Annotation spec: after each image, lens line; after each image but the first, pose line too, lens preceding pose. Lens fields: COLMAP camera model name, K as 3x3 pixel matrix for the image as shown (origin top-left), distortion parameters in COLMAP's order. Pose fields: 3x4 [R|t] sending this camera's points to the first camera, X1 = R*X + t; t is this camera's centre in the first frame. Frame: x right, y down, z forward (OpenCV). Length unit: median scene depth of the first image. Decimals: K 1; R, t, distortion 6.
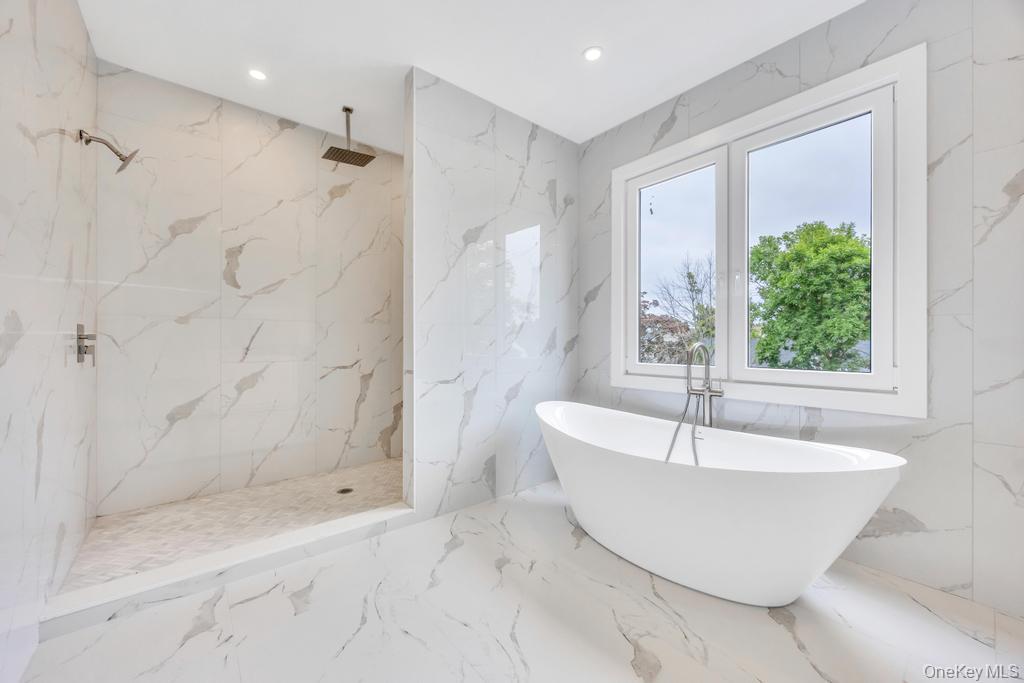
lens RADIAL K [[393.4, 0, 510.4], [0, 393.4, 345.8], [0, 0, 1]] dist [-0.002485, 0.000061]
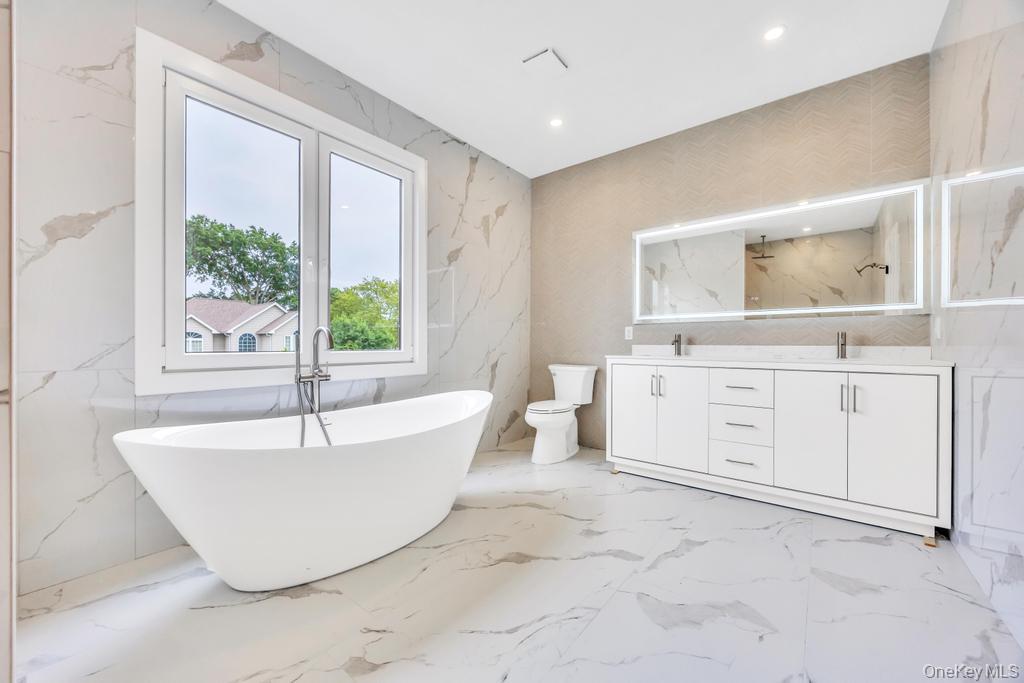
lens RADIAL K [[393.4, 0, 509.0], [0, 393.4, 343.9], [0, 0, 1]] dist [-0.002485, 0.000061]
pose [[-0.209498, -0.019978, 0.977605, -0.595604], [-0.012598, 0.999763, 0.017731, 0.009667], [-0.977728, -0.008601, -0.209701, 0.783418]]
